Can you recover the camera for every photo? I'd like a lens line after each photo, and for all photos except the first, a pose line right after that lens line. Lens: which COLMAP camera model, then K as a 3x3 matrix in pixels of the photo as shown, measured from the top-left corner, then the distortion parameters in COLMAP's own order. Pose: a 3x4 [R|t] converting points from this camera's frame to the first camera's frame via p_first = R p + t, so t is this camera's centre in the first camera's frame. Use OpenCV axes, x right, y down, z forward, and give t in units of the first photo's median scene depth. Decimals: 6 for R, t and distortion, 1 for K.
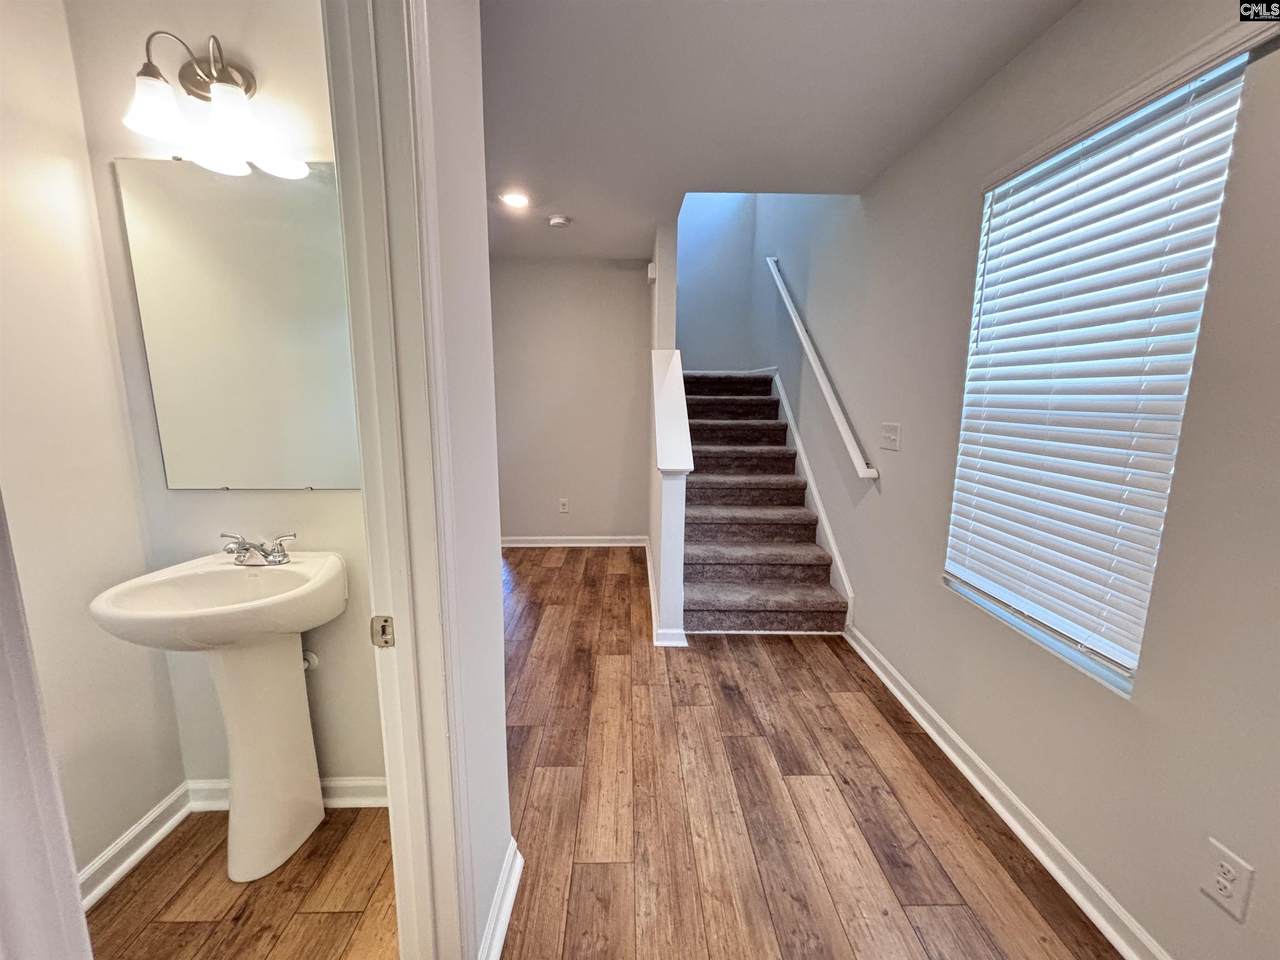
lens RADIAL K [[516.3, 0, 641.2], [0, 516.3, 479.1], [0, 0, 1]] dist [0.001220, 0.000659]
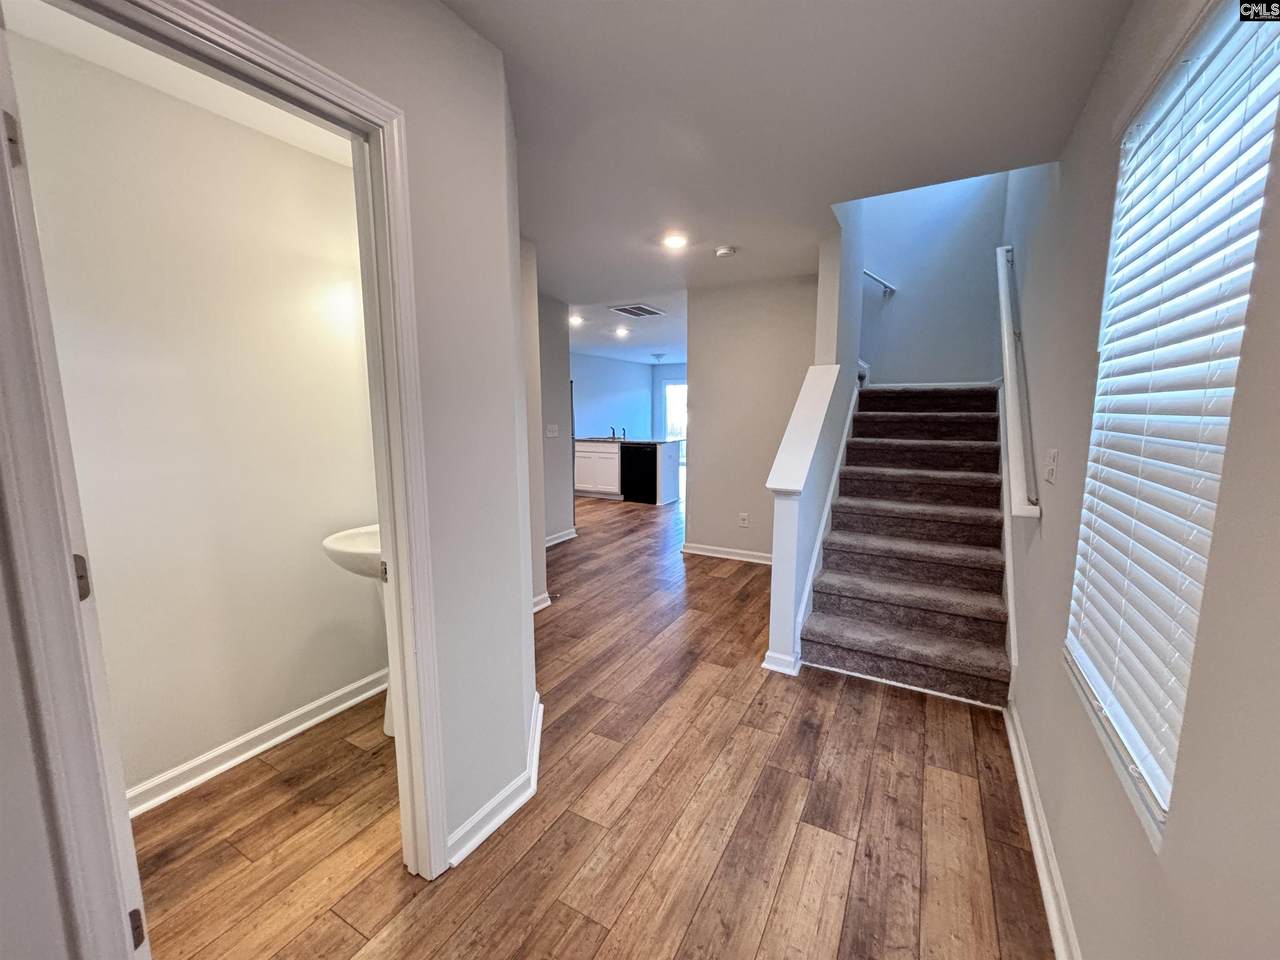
lens RADIAL K [[516.3, 0, 641.9], [0, 516.3, 482.6], [0, 0, 1]] dist [0.001220, 0.000659]
pose [[0.860371, 0.060850, -0.506023, 0.310554], [-0.072682, 0.997349, -0.003645, -0.008697], [0.504460, 0.039915, 0.862512, 0.016220]]
